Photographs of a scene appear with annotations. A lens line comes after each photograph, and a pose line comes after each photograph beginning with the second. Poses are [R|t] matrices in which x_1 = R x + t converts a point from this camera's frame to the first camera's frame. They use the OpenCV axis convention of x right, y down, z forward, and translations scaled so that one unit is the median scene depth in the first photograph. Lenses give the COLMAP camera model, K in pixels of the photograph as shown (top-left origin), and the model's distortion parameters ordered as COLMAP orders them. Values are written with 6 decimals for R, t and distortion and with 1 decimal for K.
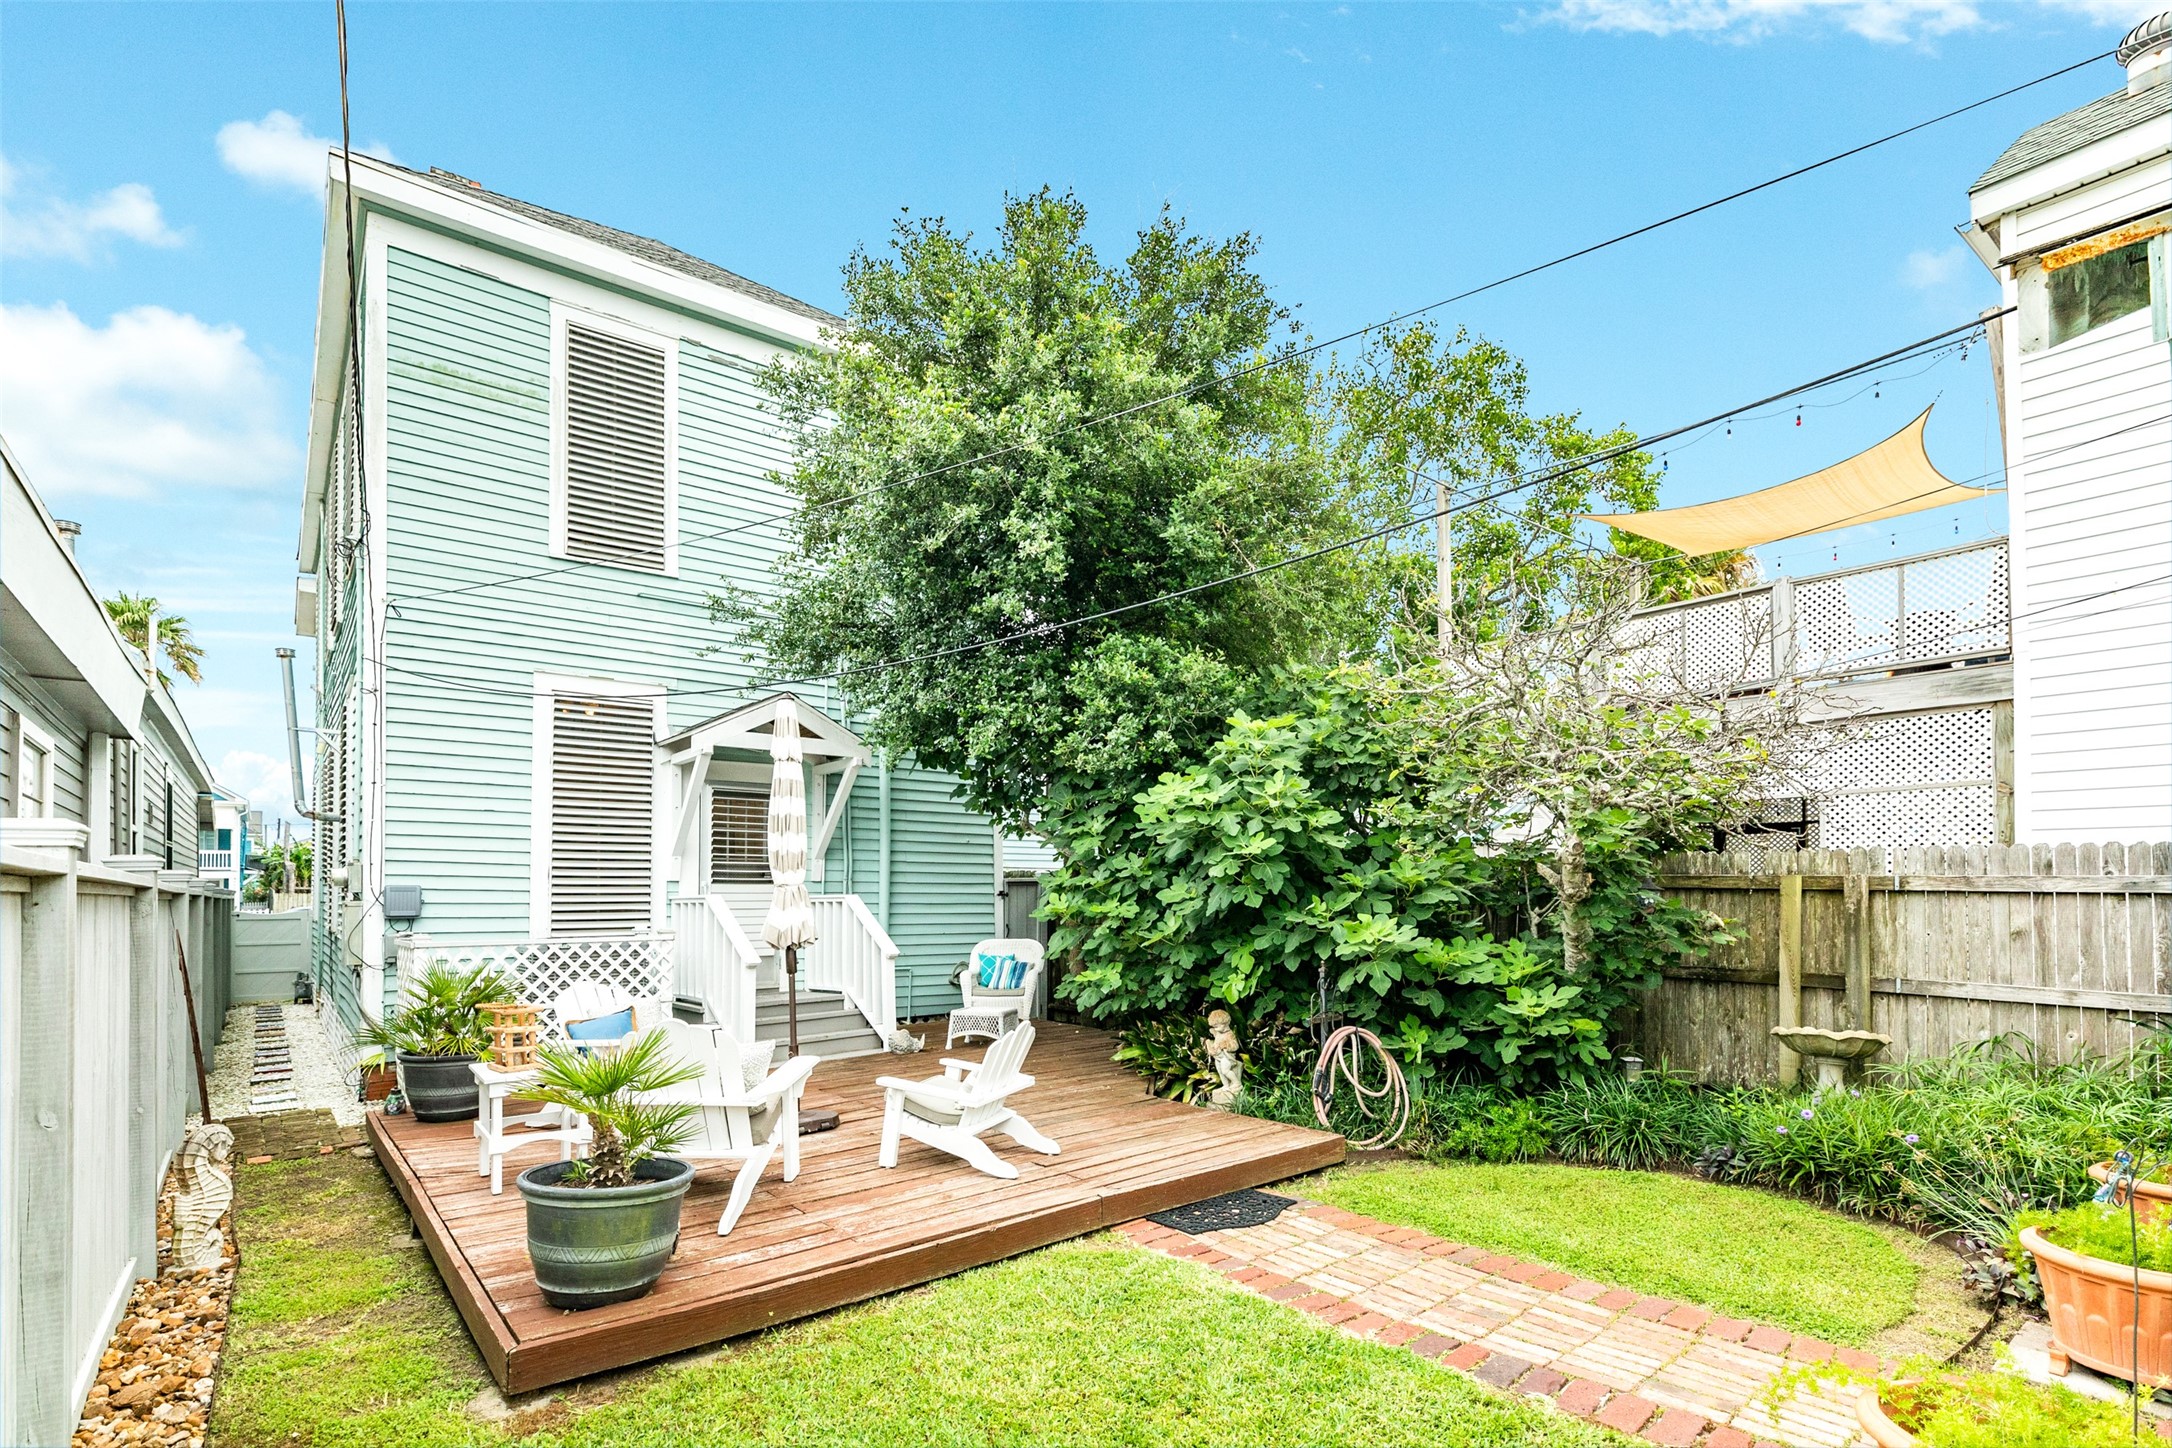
lens RADIAL K [[998.0, 0, 1072.0], [0, 998.0, 710.5], [0, 0, 1]] dist [0.001808, -0.000400]
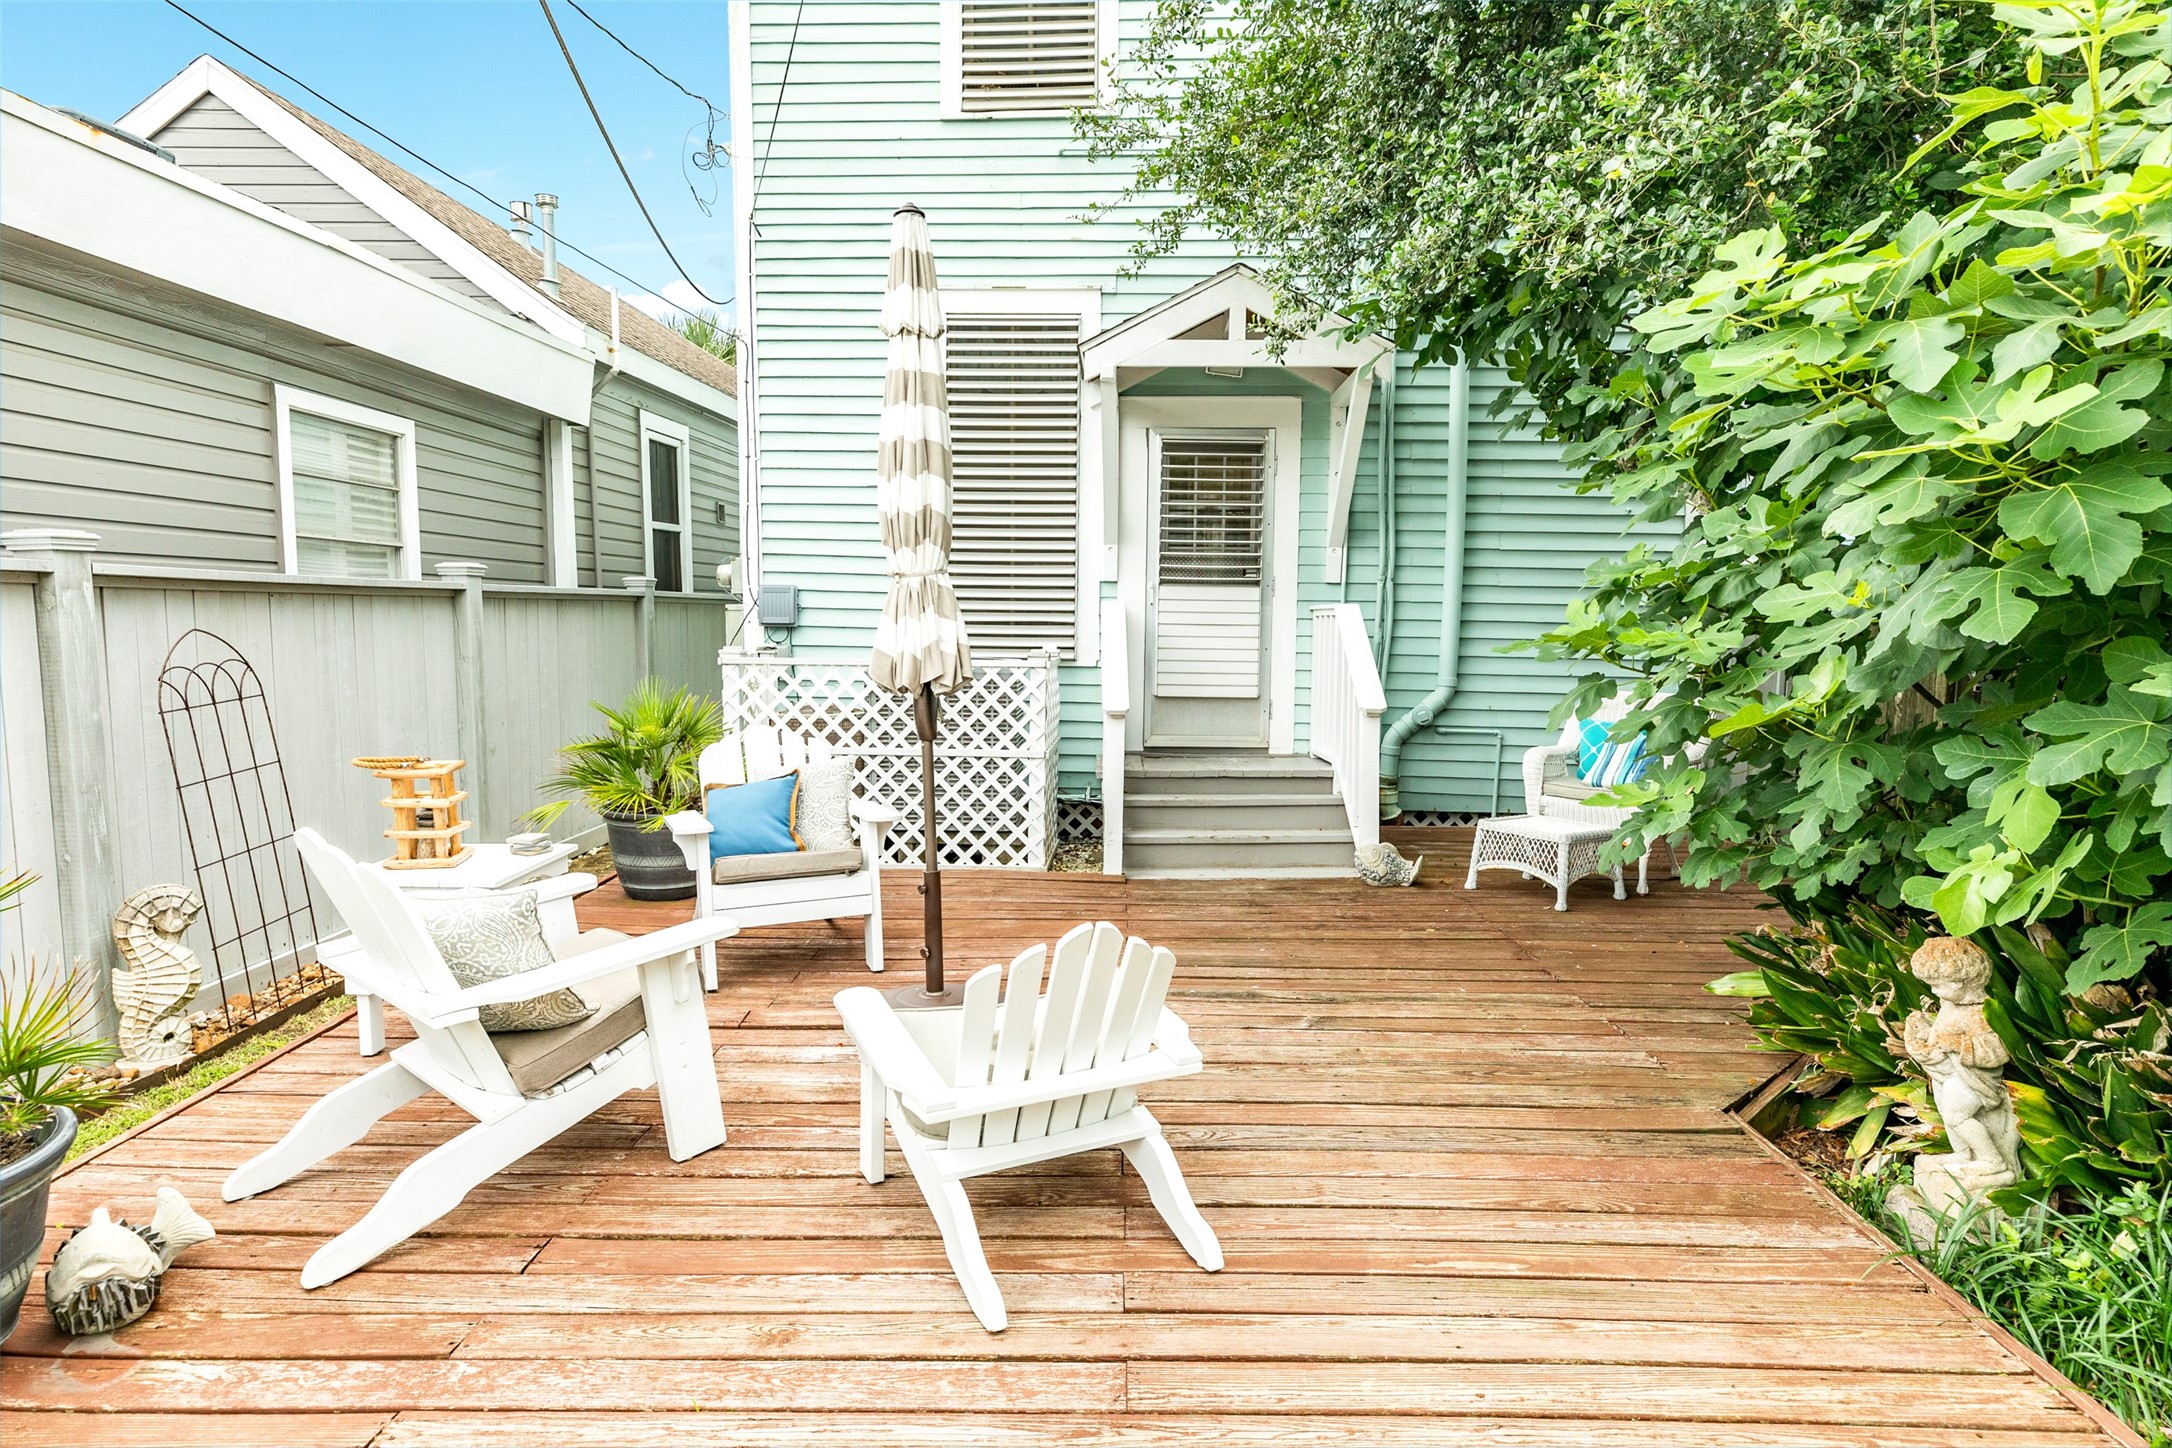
lens RADIAL K [[1262.3, 0, 1089.4], [0, 1262.3, 648.7], [0, 0, 1]] dist [0.003966, 0.000650]
pose [[0.776625, 0.031653, -0.629167, 0.182162], [0.100784, 0.979630, 0.173690, 0.097766], [0.621849, -0.198301, 0.757615, 0.501254]]
